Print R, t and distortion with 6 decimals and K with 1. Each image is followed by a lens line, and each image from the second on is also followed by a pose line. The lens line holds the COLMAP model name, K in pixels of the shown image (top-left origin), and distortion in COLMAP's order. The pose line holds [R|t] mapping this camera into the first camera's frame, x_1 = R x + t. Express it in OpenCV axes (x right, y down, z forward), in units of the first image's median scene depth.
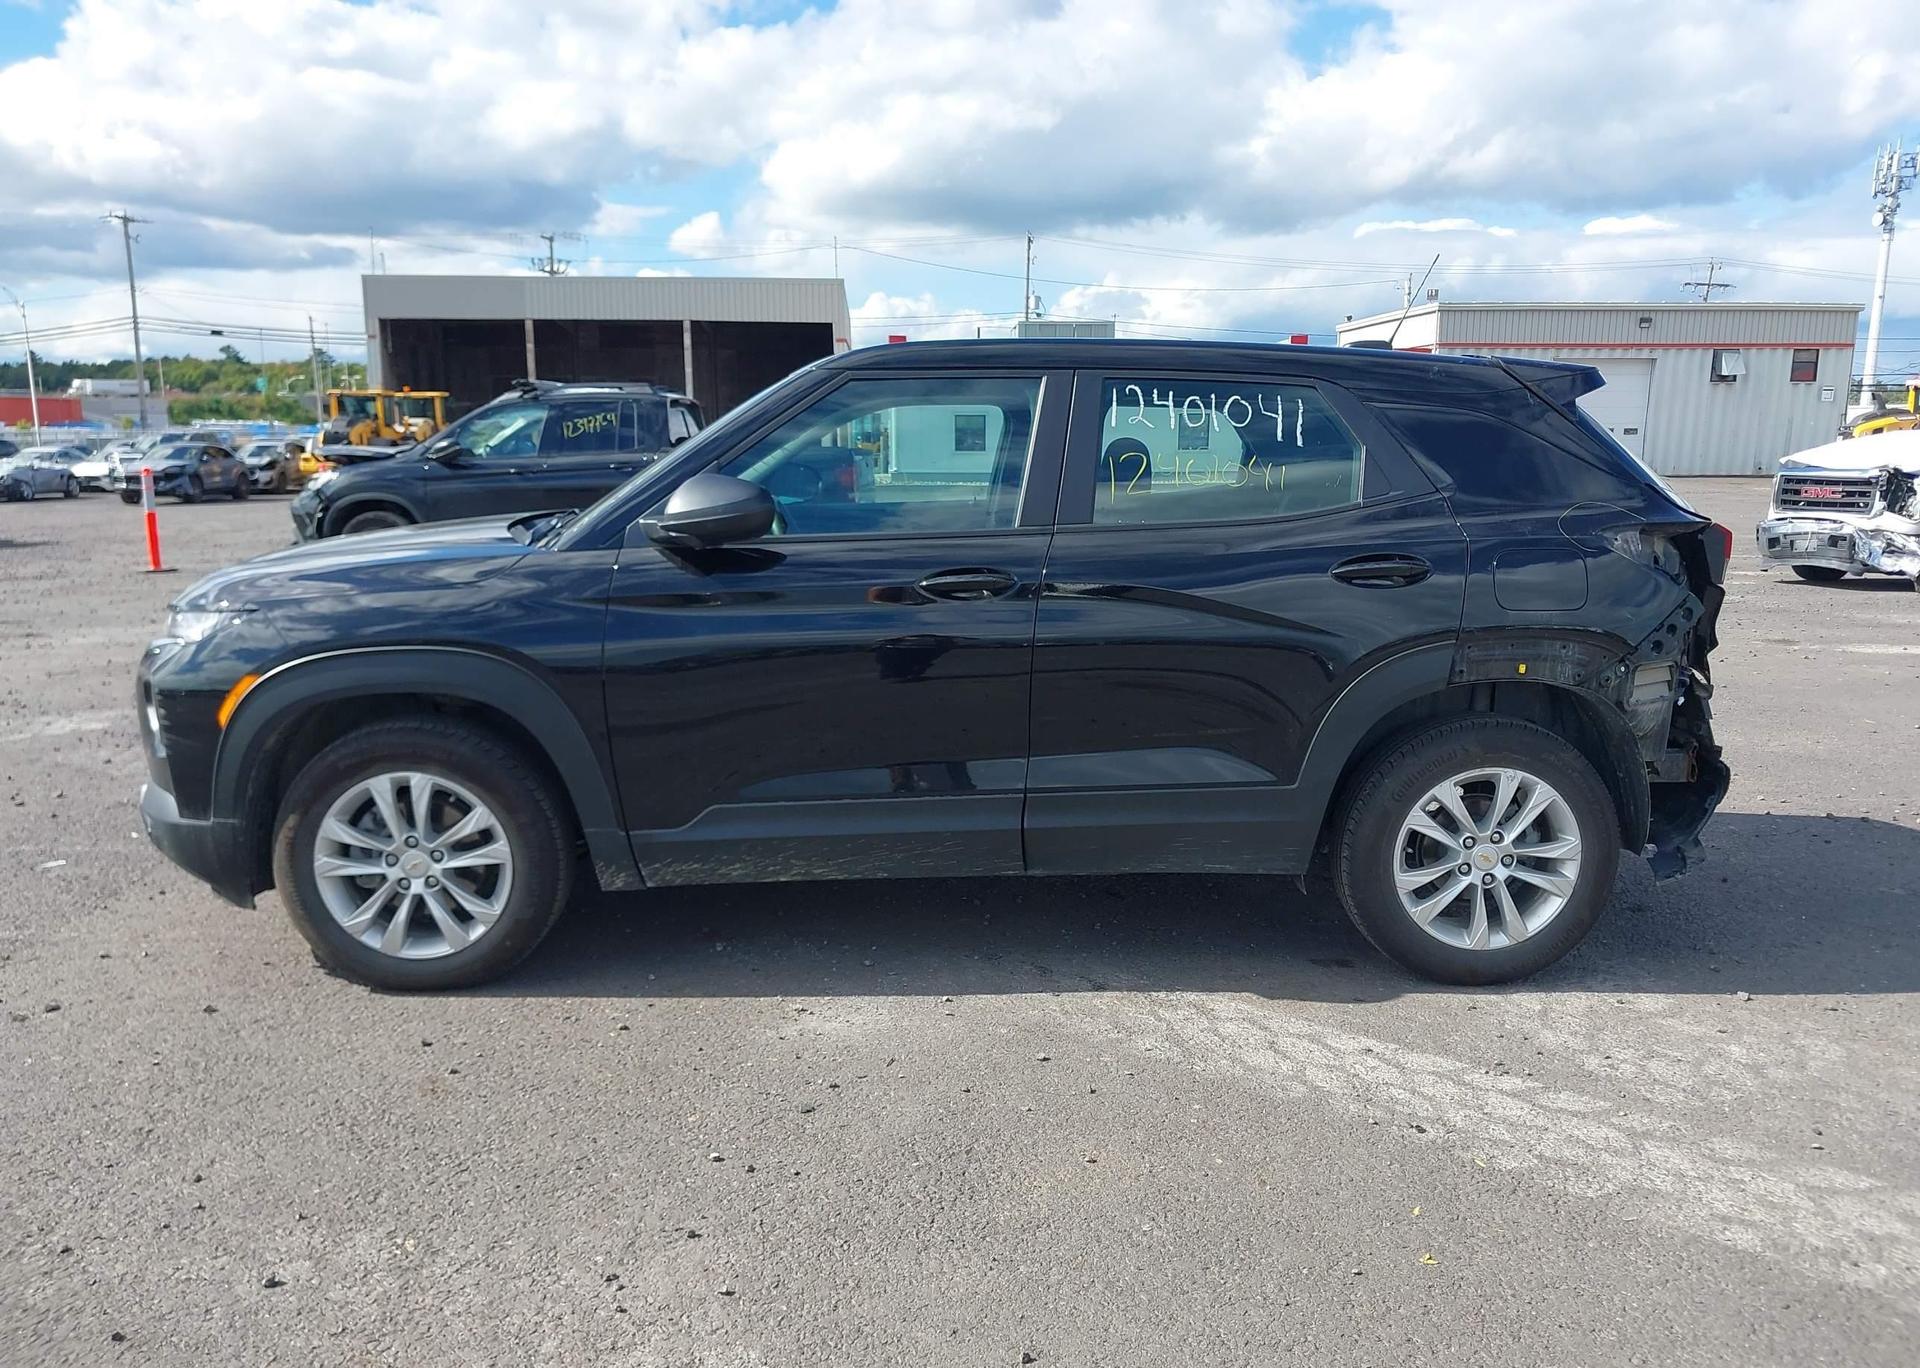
lens RADIAL K [[1506.0, 0, 979.7], [0, 1506.0, 681.1], [0, 0, 1]] dist [0.033216, -0.035878]
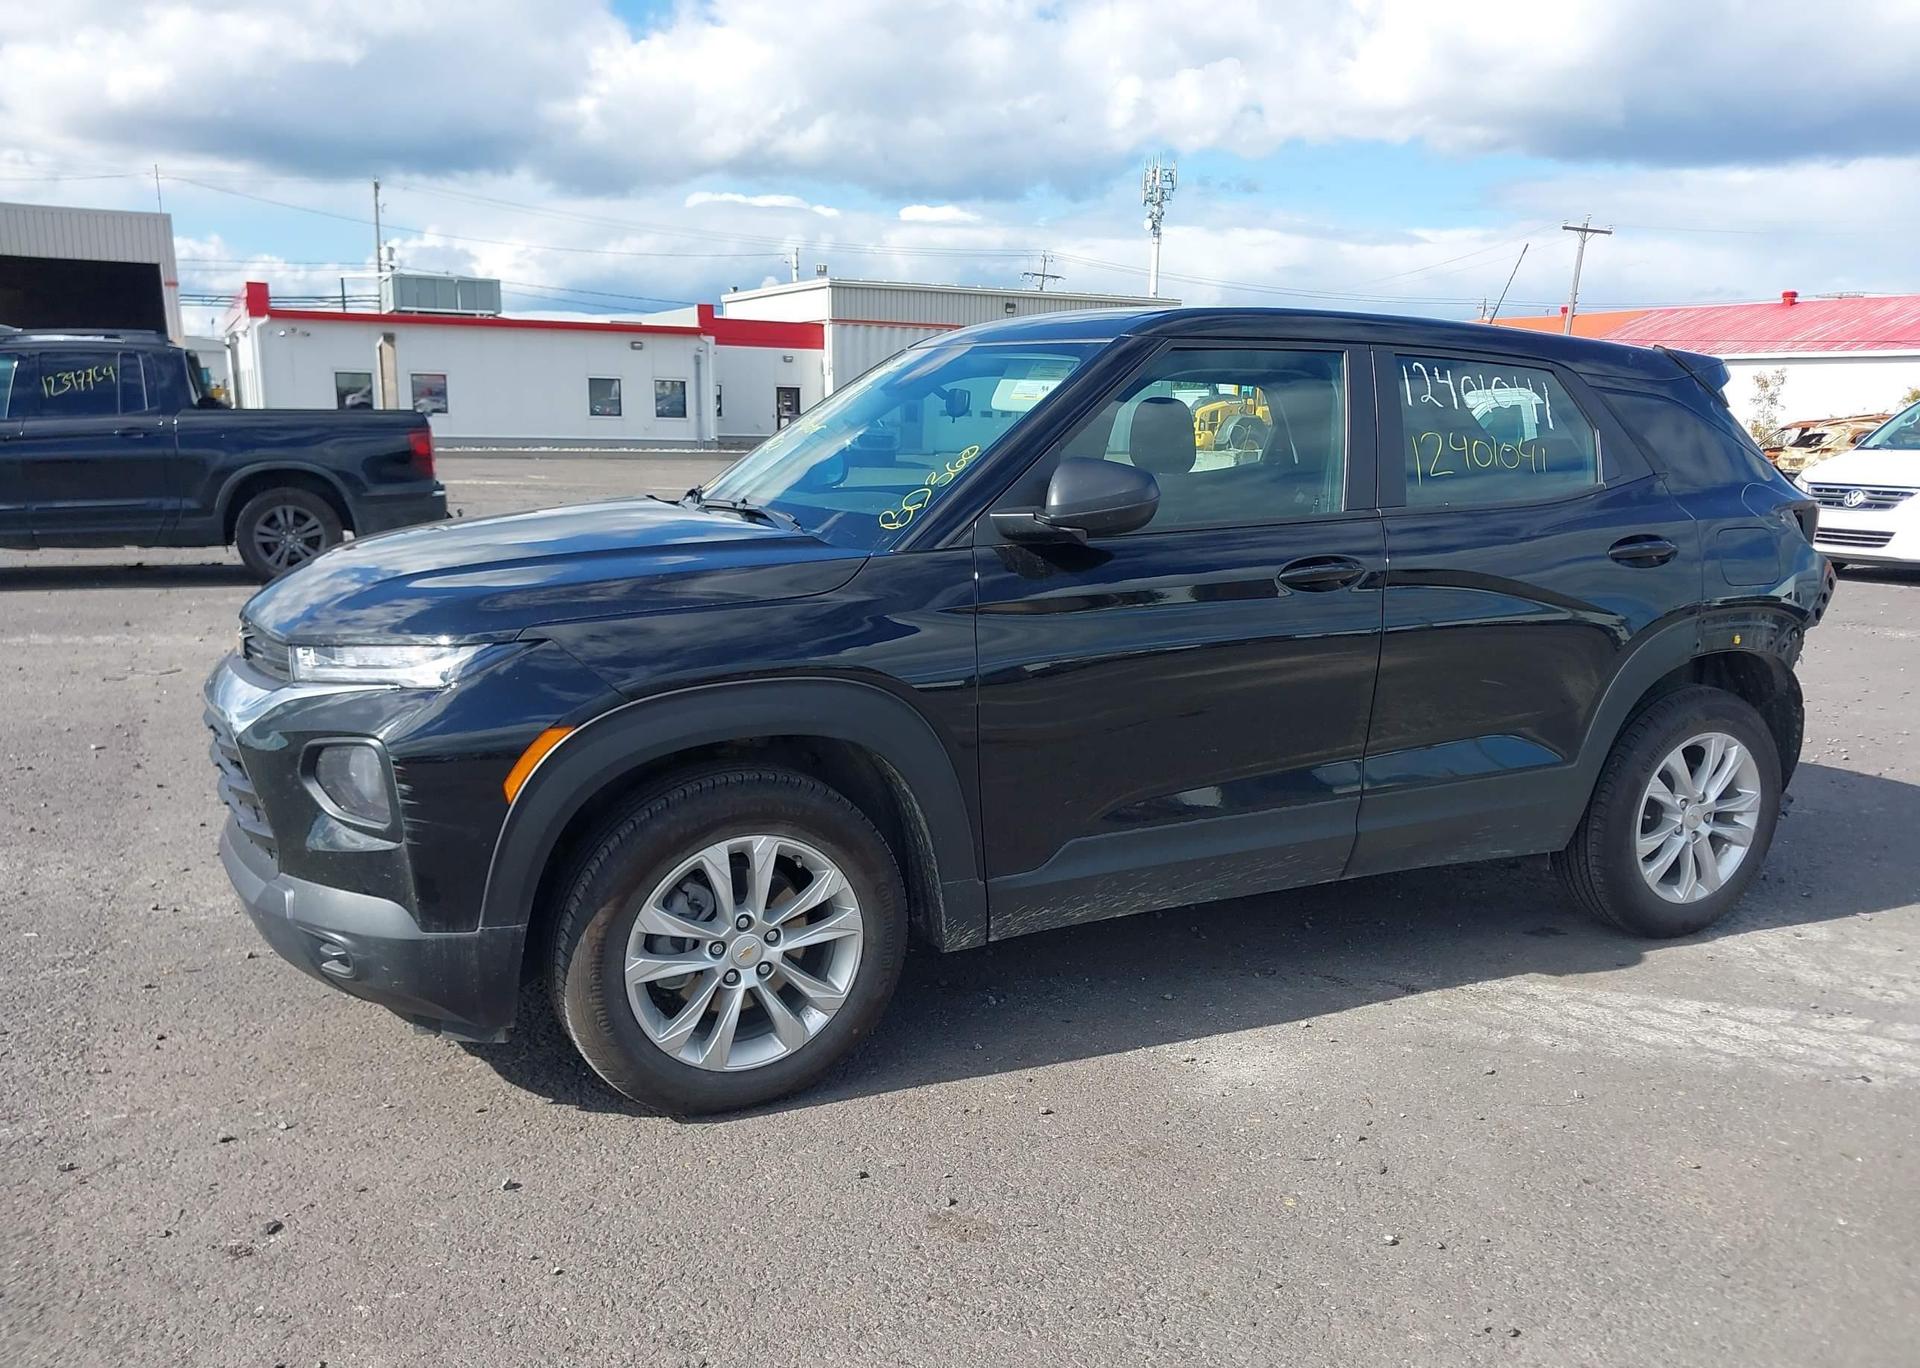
lens RADIAL K [[1506.0, 0, 970.9], [0, 1506.0, 682.9], [0, 0, 1]] dist [0.033216, -0.035878]
pose [[0.913187, -0.058384, 0.403336, -0.477058], [0.049755, 0.998253, 0.031851, -0.031597], [-0.404491, -0.009018, 0.914497, 0.194370]]
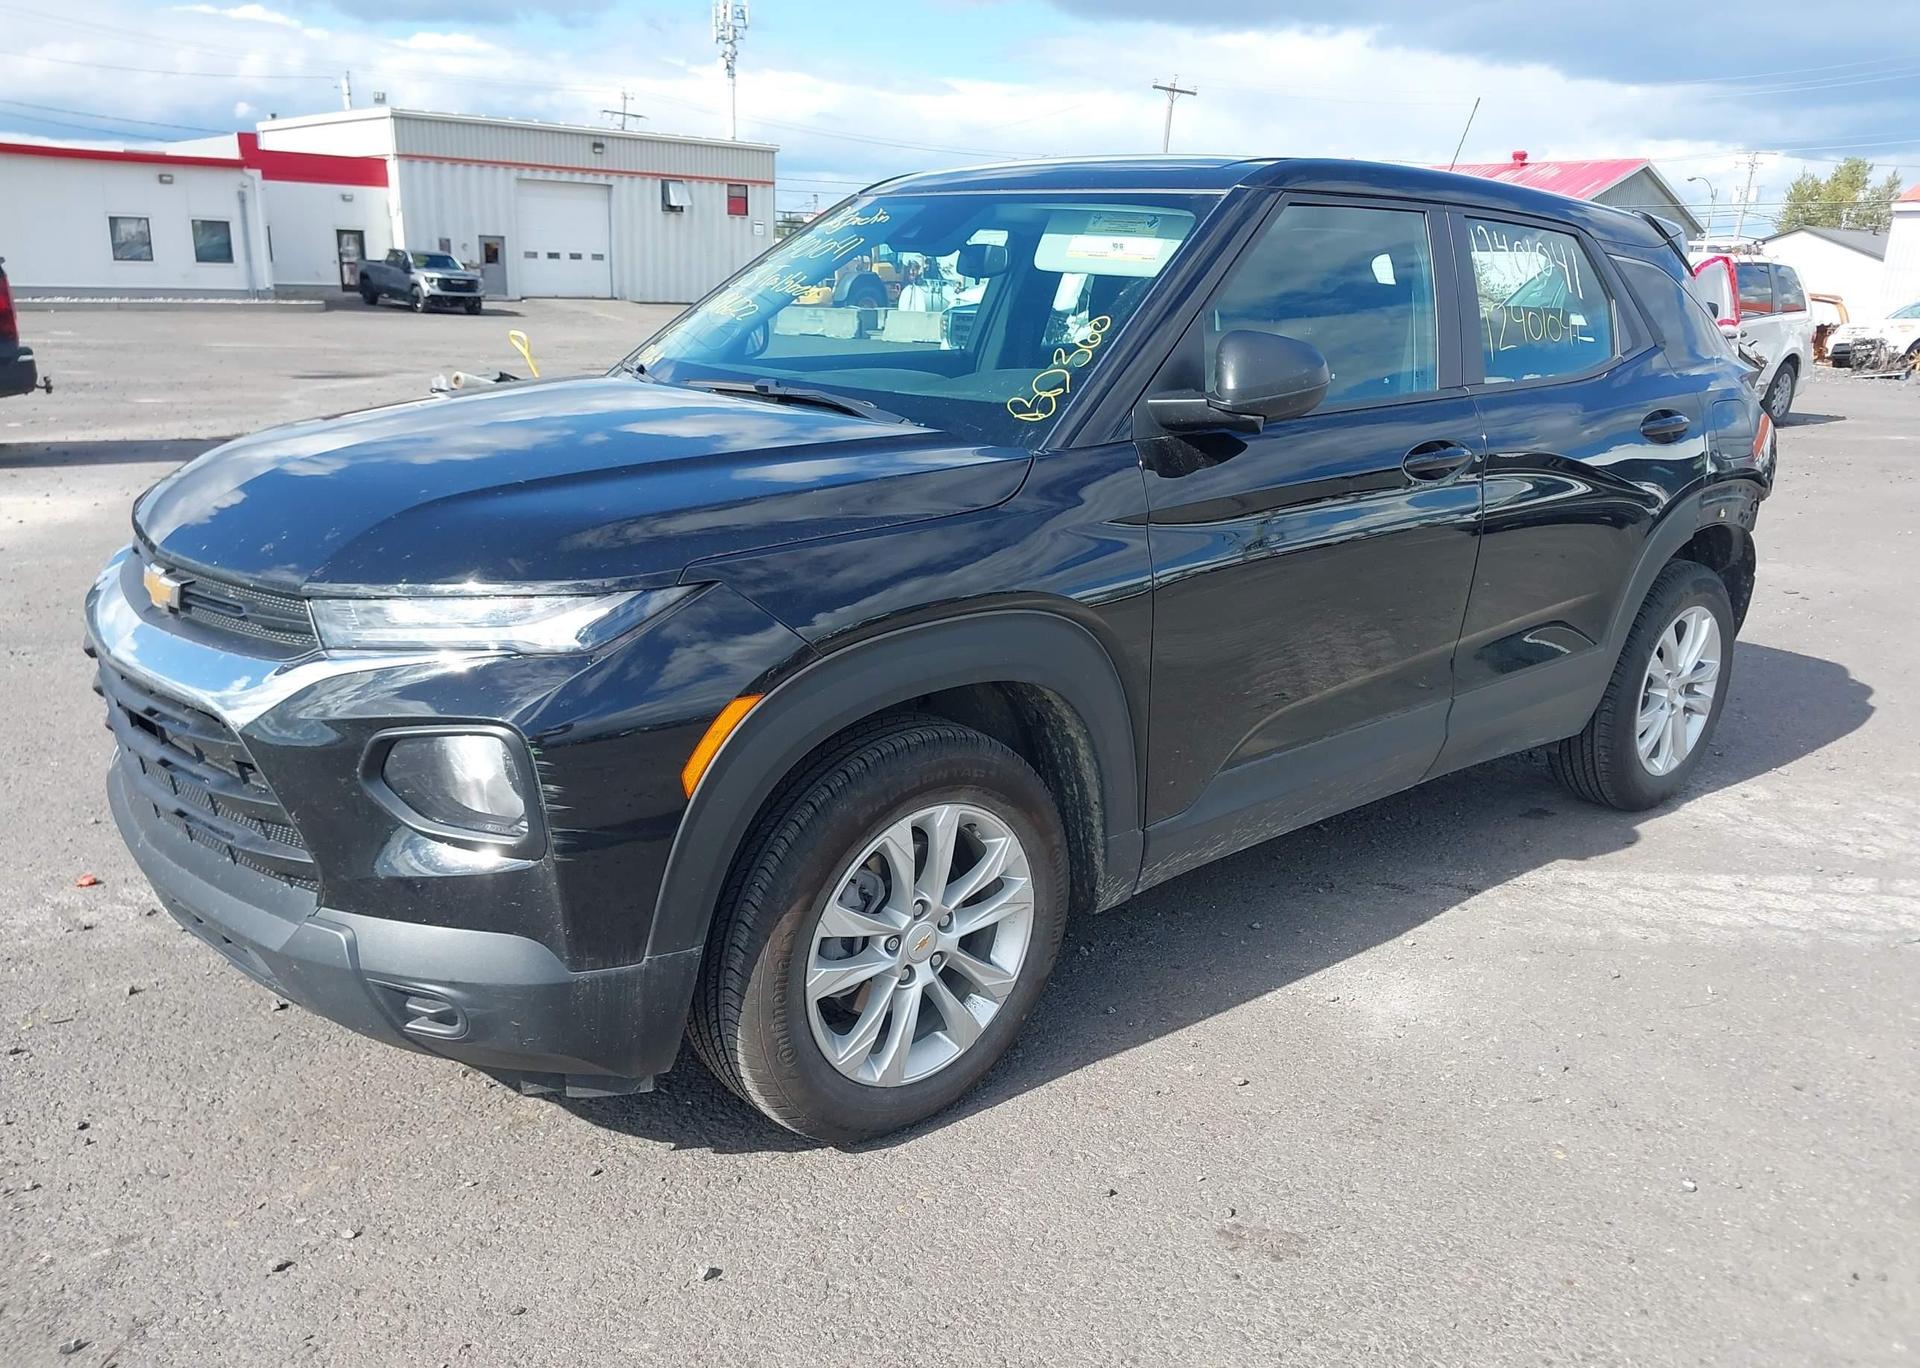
lens RADIAL K [[1506.0, 0, 969.6], [0, 1506.0, 689.8], [0, 0, 1]] dist [0.033216, -0.035878]
pose [[0.771061, -0.149316, 0.619007, -0.616861], [0.075053, 0.986653, 0.144511, -0.065676], [-0.632323, -0.064968, 0.771976, 0.409095]]
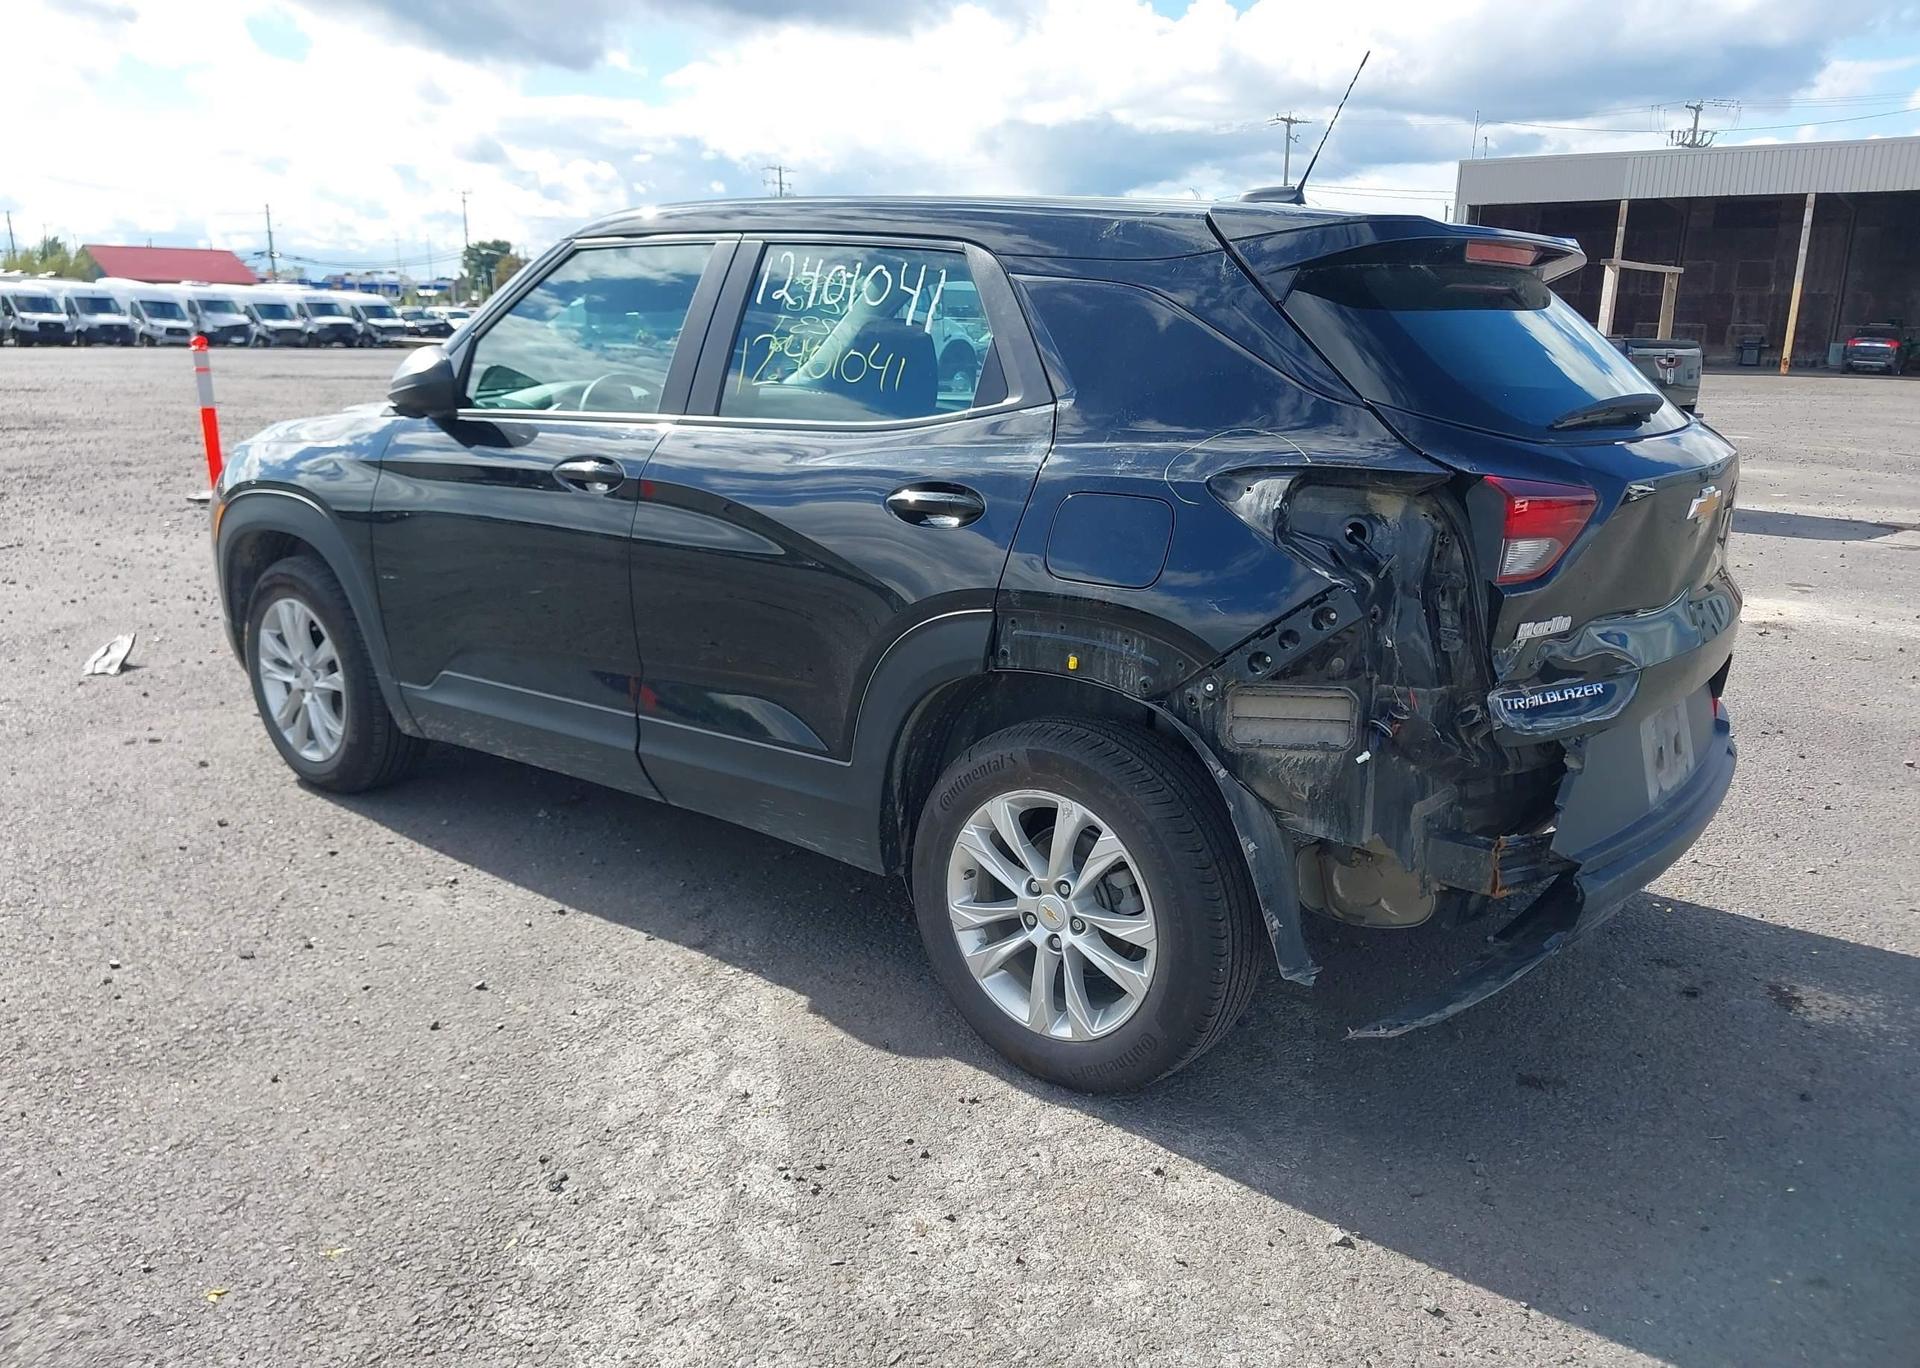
lens RADIAL K [[1506.0, 0, 989.0], [0, 1506.0, 688.8], [0, 0, 1]] dist [0.033216, -0.035878]
pose [[0.757928, 0.166618, -0.630701, 0.640154], [-0.119227, 0.985928, 0.117183, -0.060609], [0.641350, -0.013619, 0.767127, 0.366586]]
